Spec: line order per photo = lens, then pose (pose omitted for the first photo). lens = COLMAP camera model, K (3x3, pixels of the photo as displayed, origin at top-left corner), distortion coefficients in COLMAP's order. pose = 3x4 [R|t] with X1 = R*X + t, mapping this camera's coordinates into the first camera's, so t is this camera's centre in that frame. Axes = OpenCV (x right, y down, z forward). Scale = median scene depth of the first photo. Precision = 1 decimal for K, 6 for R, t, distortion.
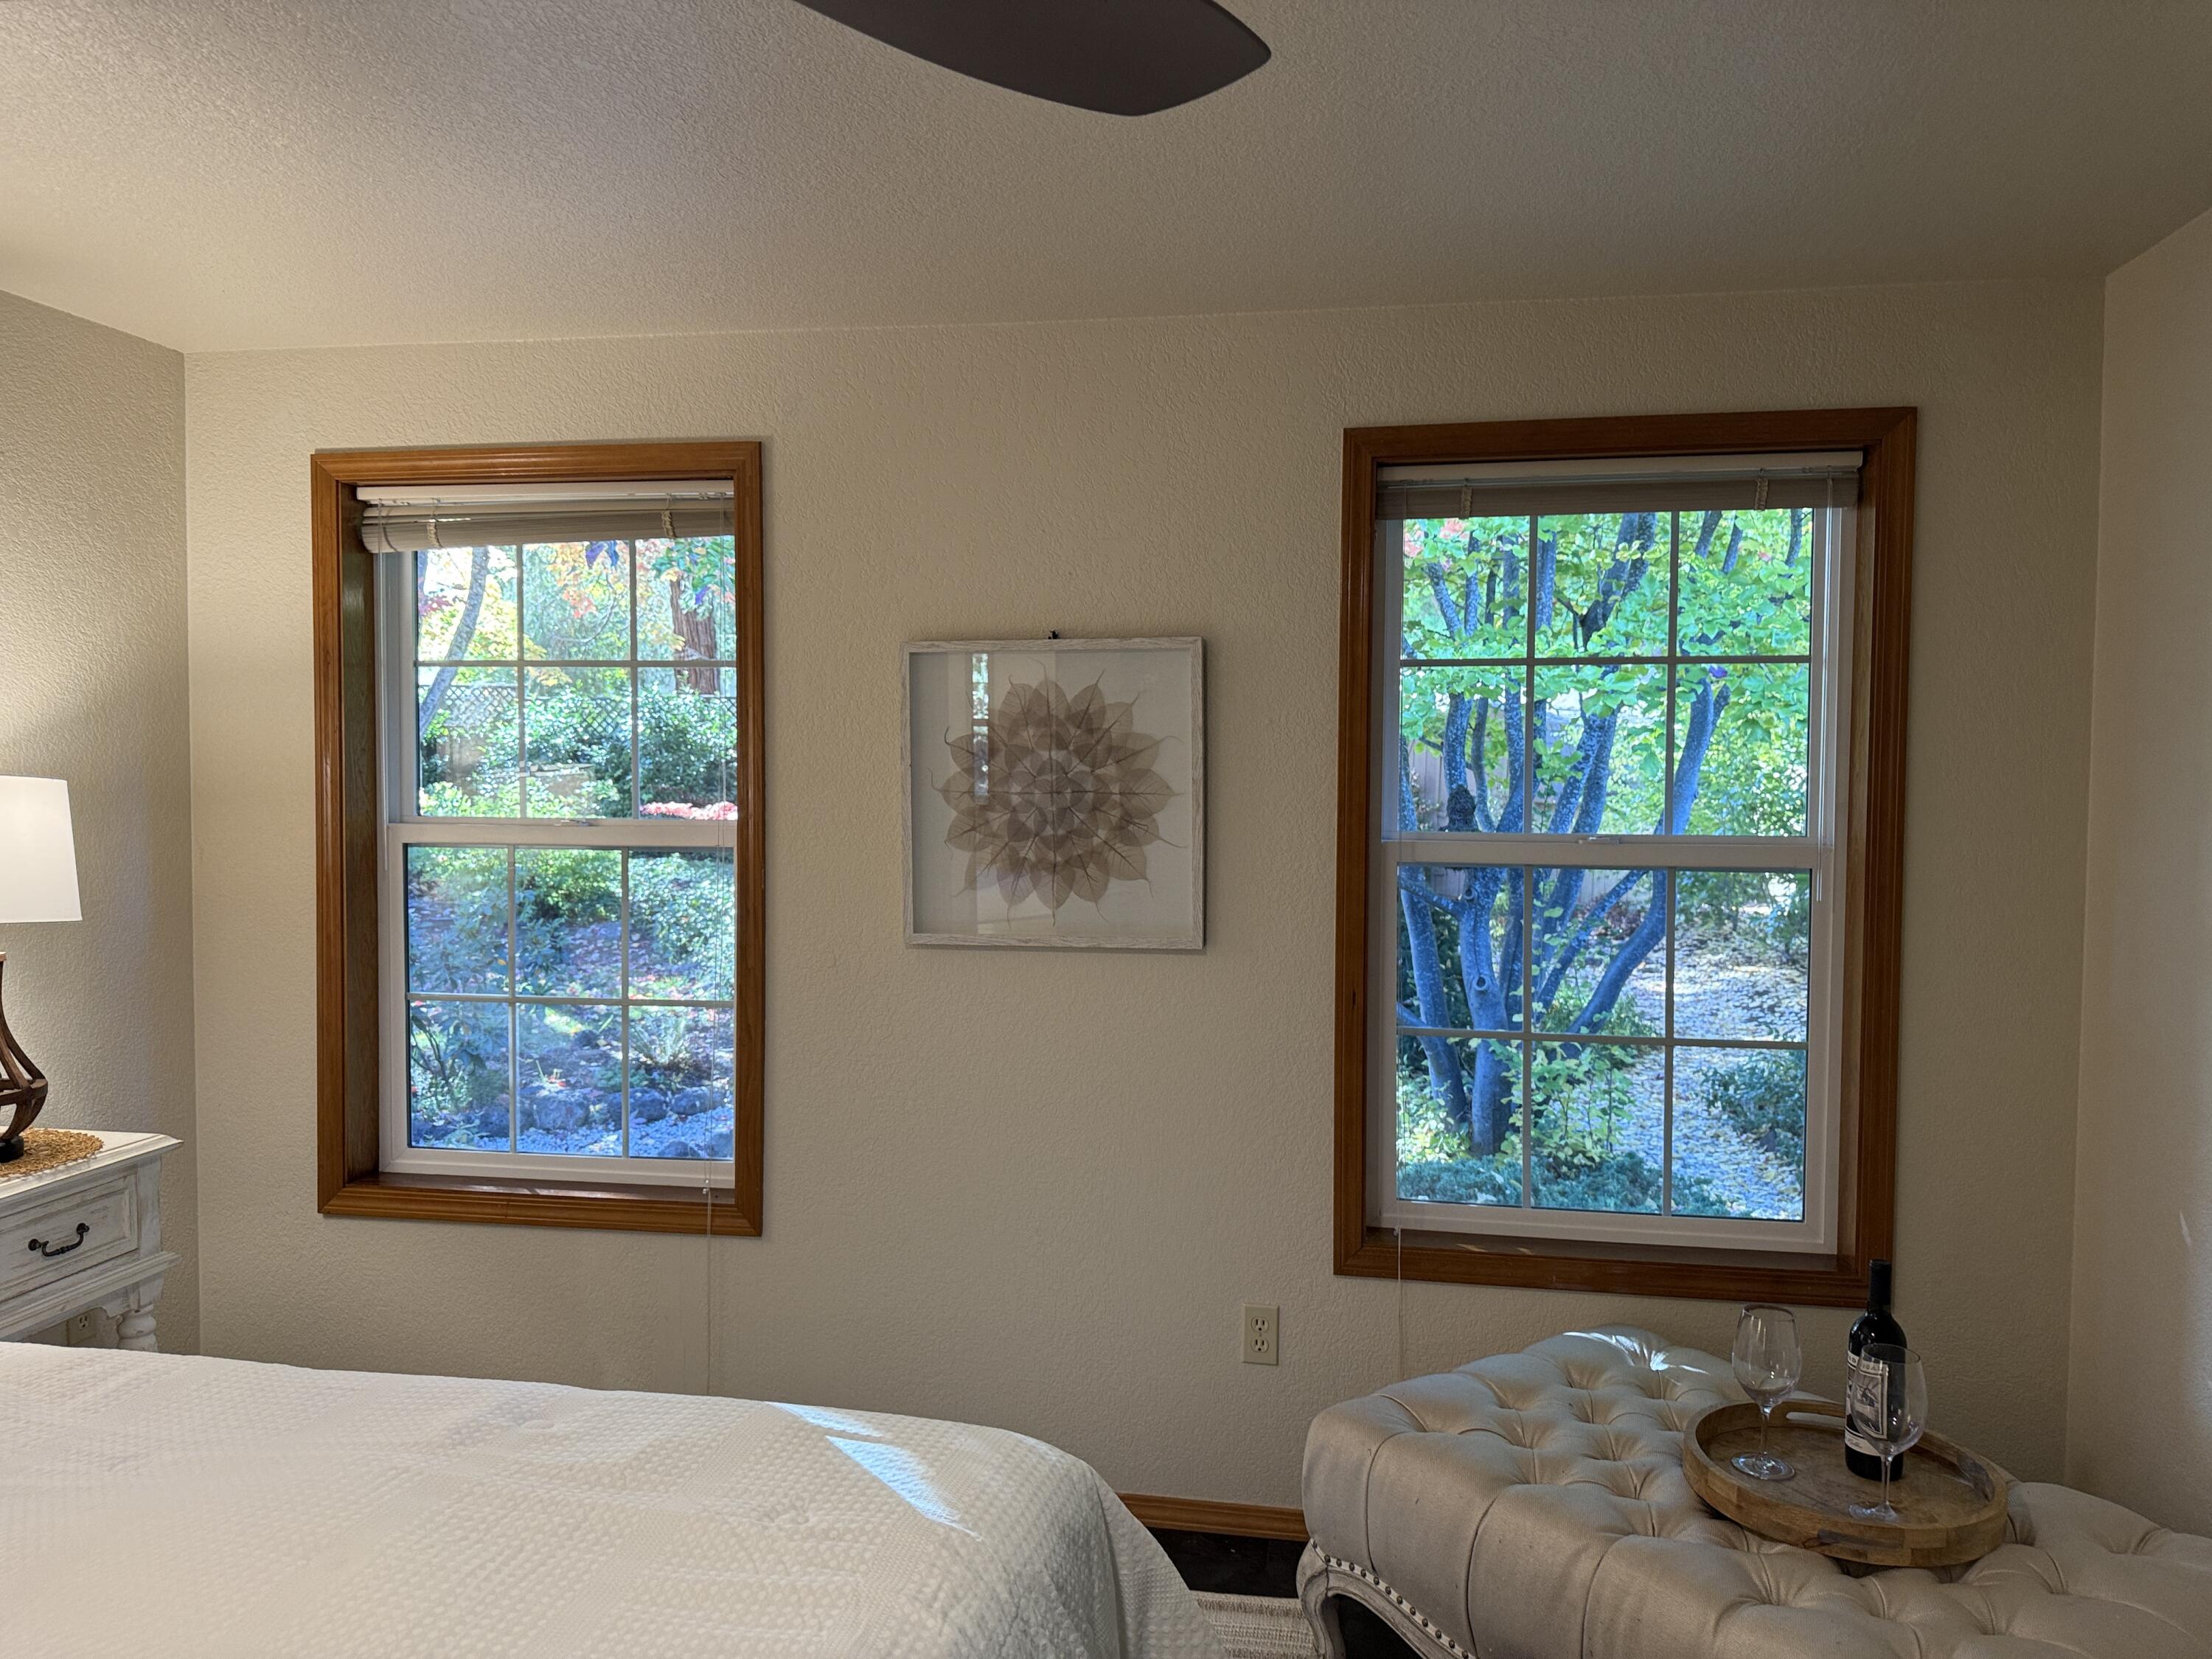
lens RADIAL K [[1540.9, 0, 1100.3], [0, 1540.9, 819.2], [0, 0, 1]] dist [0.064896, -0.091937]
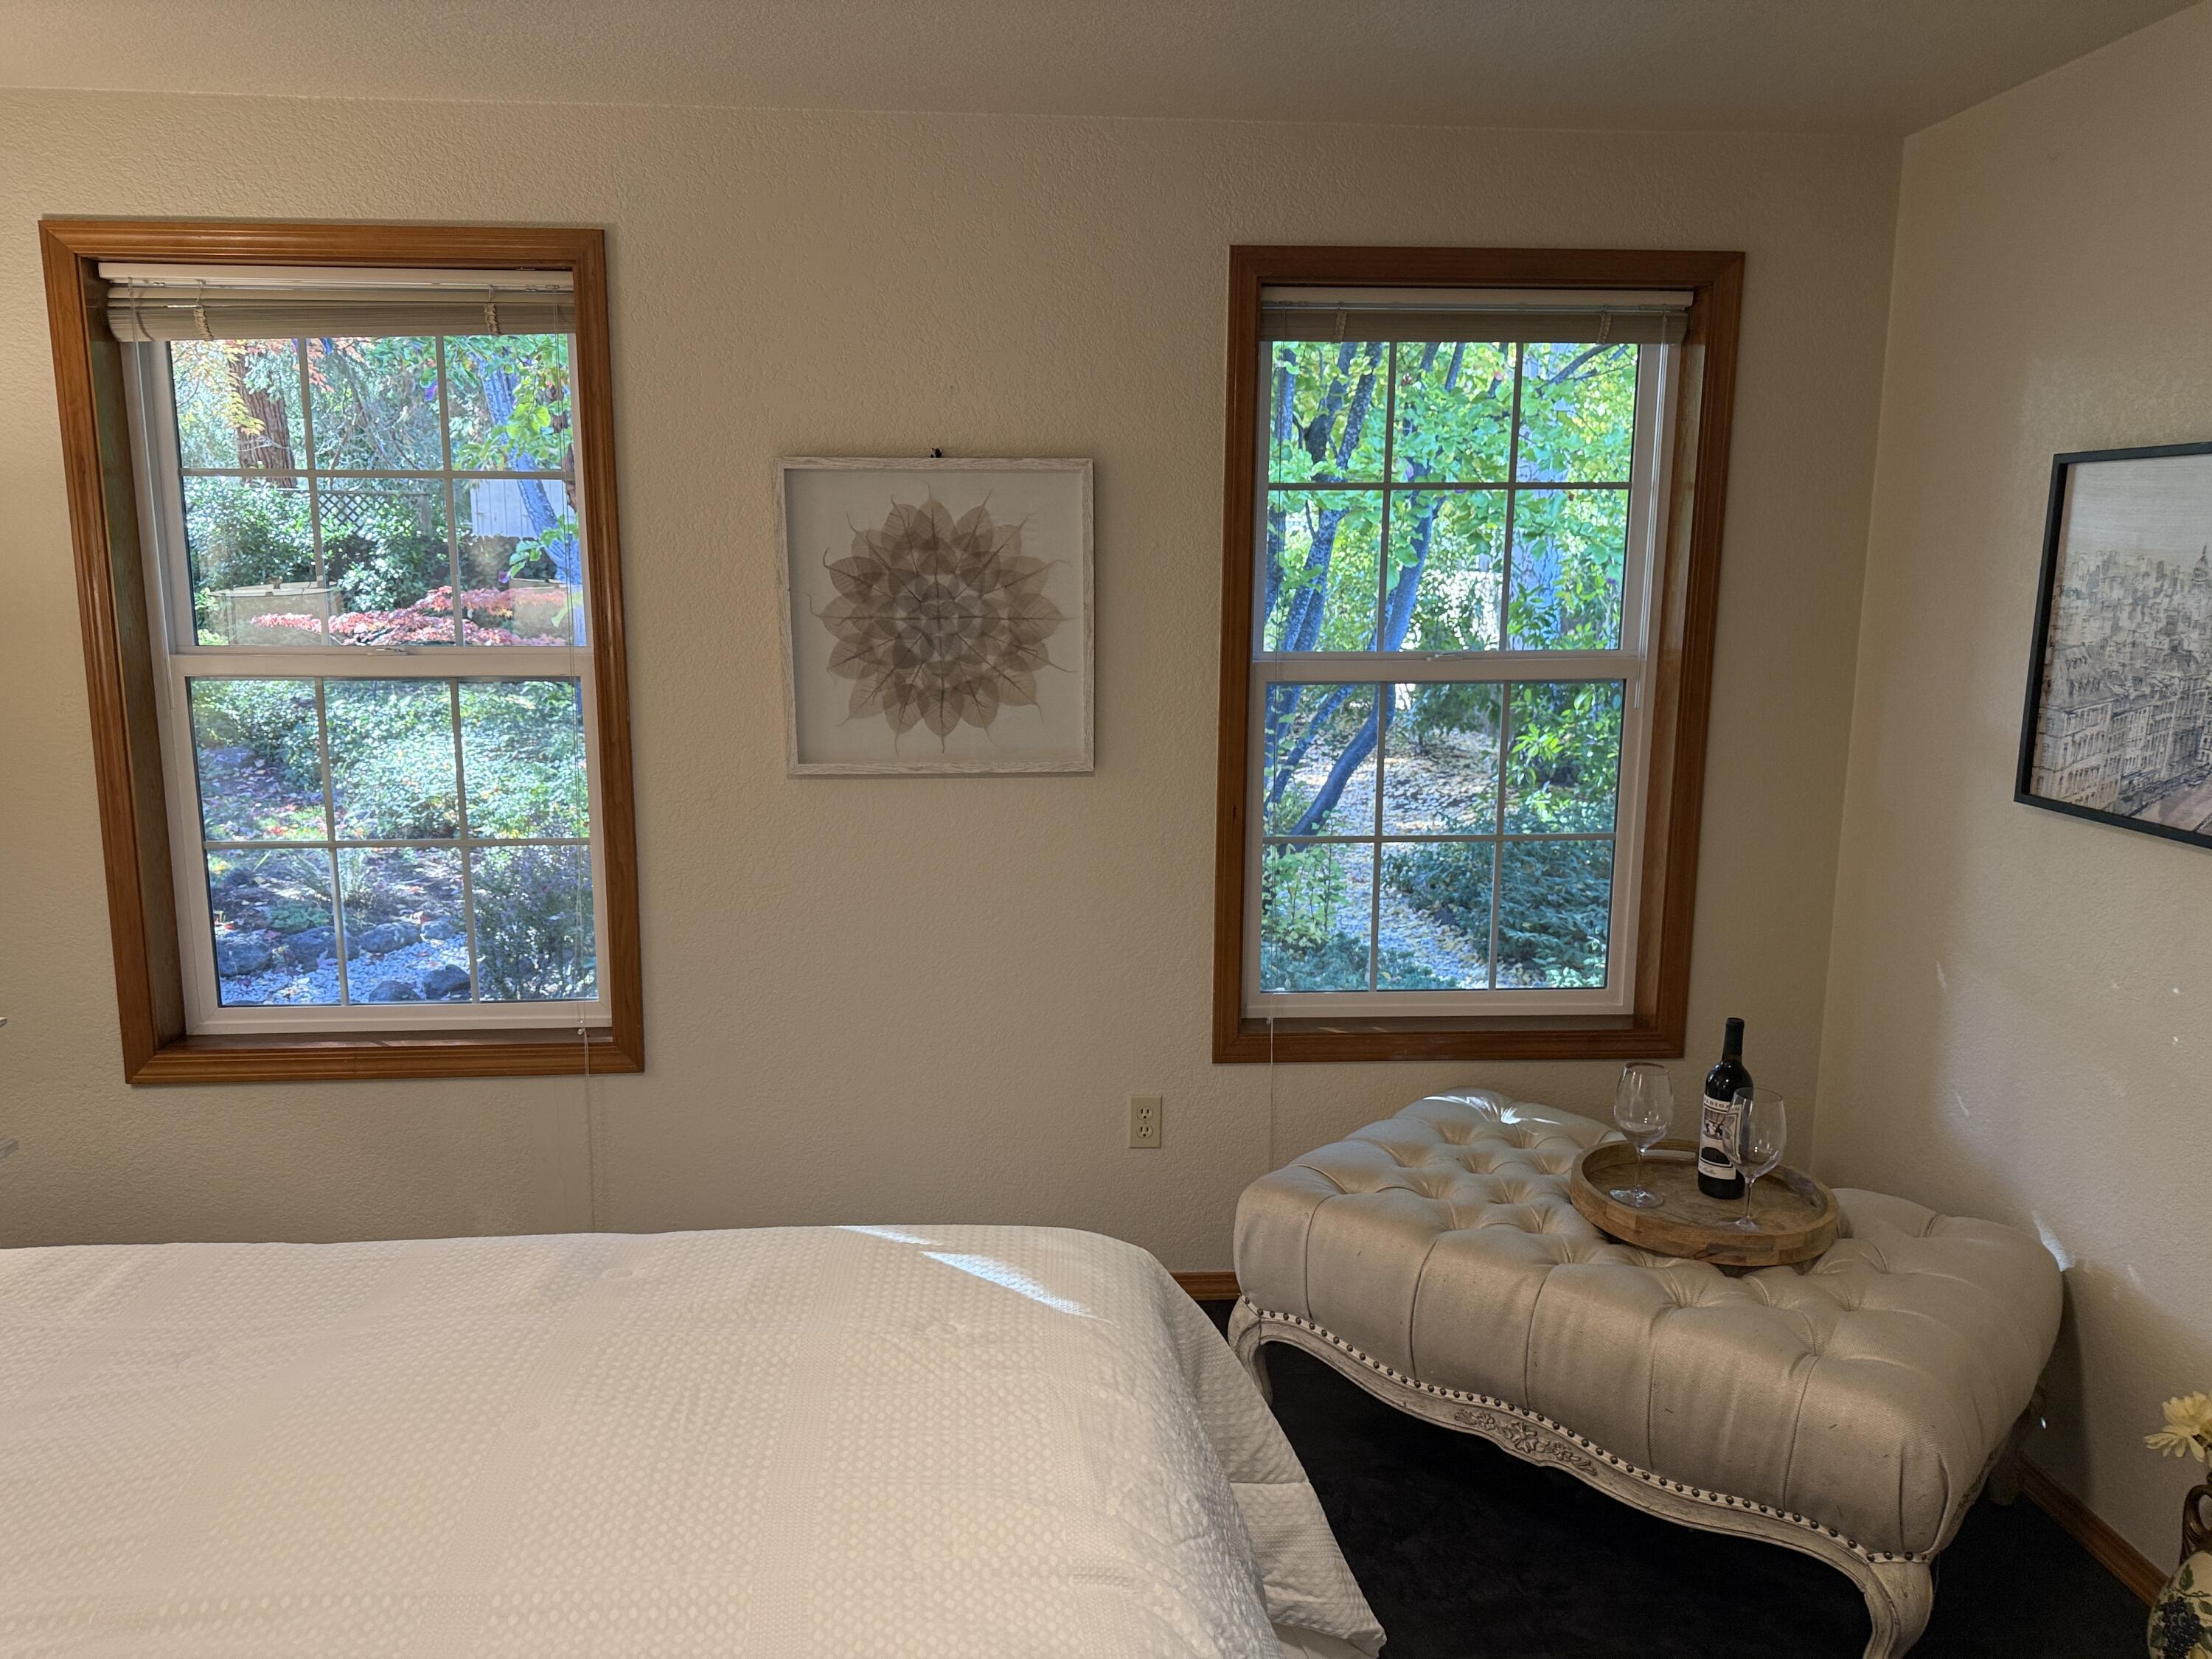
lens RADIAL K [[1532.5, 0, 964.0], [0, 1532.5, 837.1], [0, 0, 1]] dist [0.124920, -0.221148]
pose [[0.971638, -0.043787, 0.232384, -0.256634], [0.010410, 0.989675, 0.142953, -0.019289], [-0.236244, -0.136479, 0.962061, 0.023101]]
